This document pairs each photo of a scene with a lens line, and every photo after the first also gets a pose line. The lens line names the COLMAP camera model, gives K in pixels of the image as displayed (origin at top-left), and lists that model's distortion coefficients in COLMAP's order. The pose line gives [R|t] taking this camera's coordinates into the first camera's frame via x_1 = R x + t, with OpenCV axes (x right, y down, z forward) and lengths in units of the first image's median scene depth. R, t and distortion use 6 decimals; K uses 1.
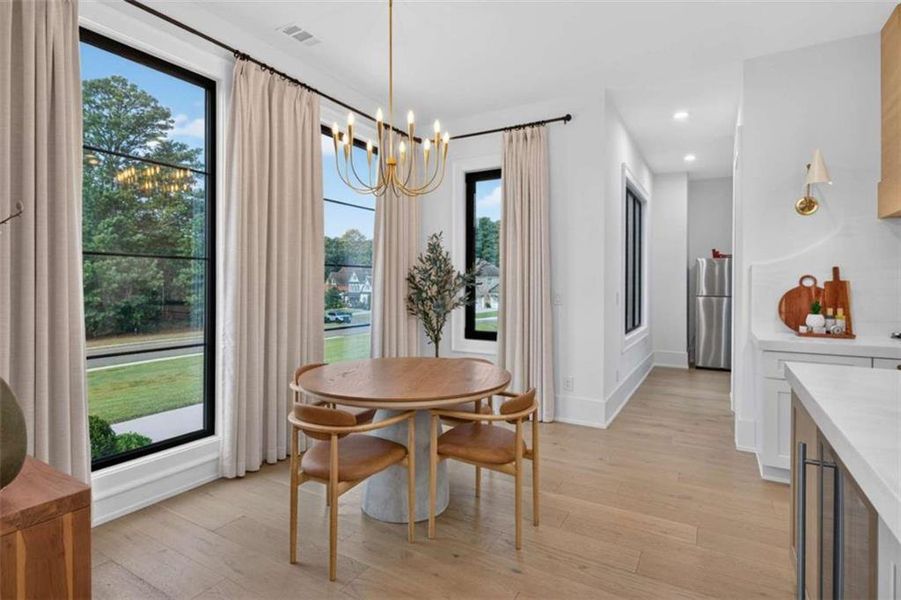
lens RADIAL K [[449.3, 0, 450.0], [0, 449.3, 284.2], [0, 0, 1]] dist [0.004730, -0.000957]
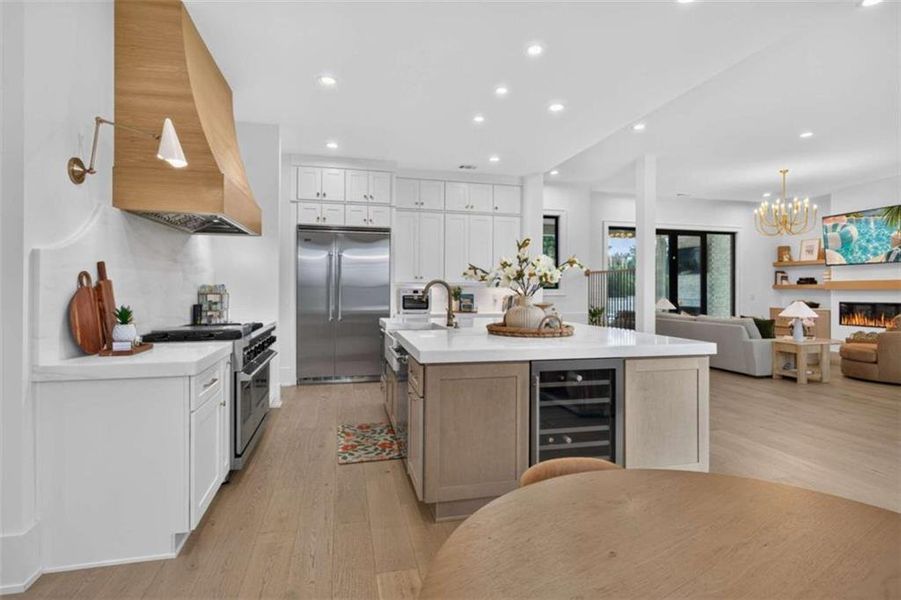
lens RADIAL K [[449.3, 0, 458.5], [0, 449.3, 288.1], [0, 0, 1]] dist [0.004730, -0.000957]
pose [[-0.699024, -0.006647, 0.715068, -0.092271], [-0.008512, 0.999963, 0.000974, 0.000201], [-0.715048, -0.005406, -0.699055, 0.830110]]
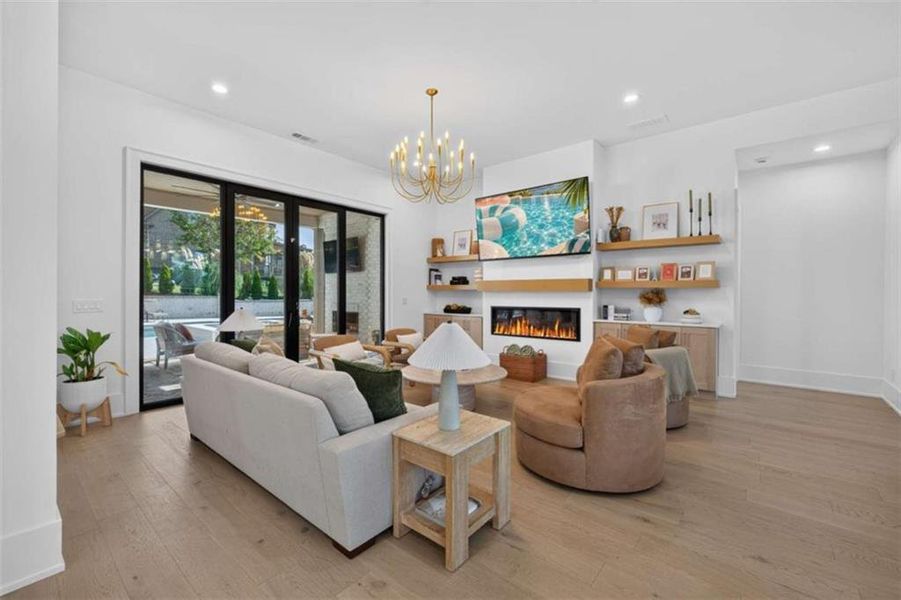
lens RADIAL K [[377.5, 0, 445.1], [0, 377.5, 293.5], [0, 0, 1]] dist [0.006780, -0.000473]
pose [[-0.985572, -0.009228, 0.169007, 0.118676], [-0.008157, 0.999942, 0.007033, -0.006292], [-0.169062, 0.005553, -0.985590, -0.589963]]
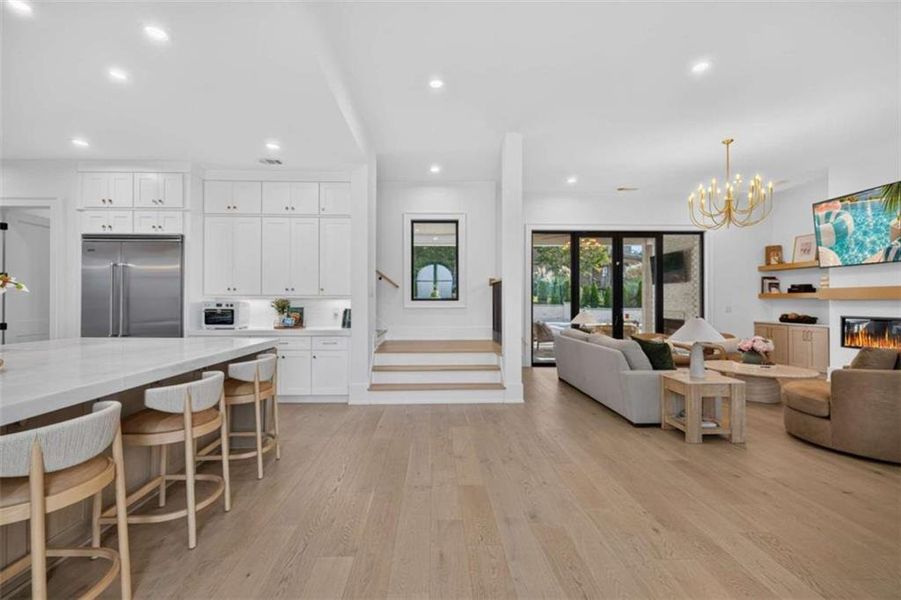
lens RADIAL K [[377.5, 0, 440.4], [0, 377.5, 298.6], [0, 0, 1]] dist [0.006780, -0.000473]
pose [[-0.523447, -0.002171, 0.852055, -0.242166], [-0.002975, 0.999995, 0.000721, -0.006697], [-0.852053, -0.002157, -0.523451, -0.110834]]
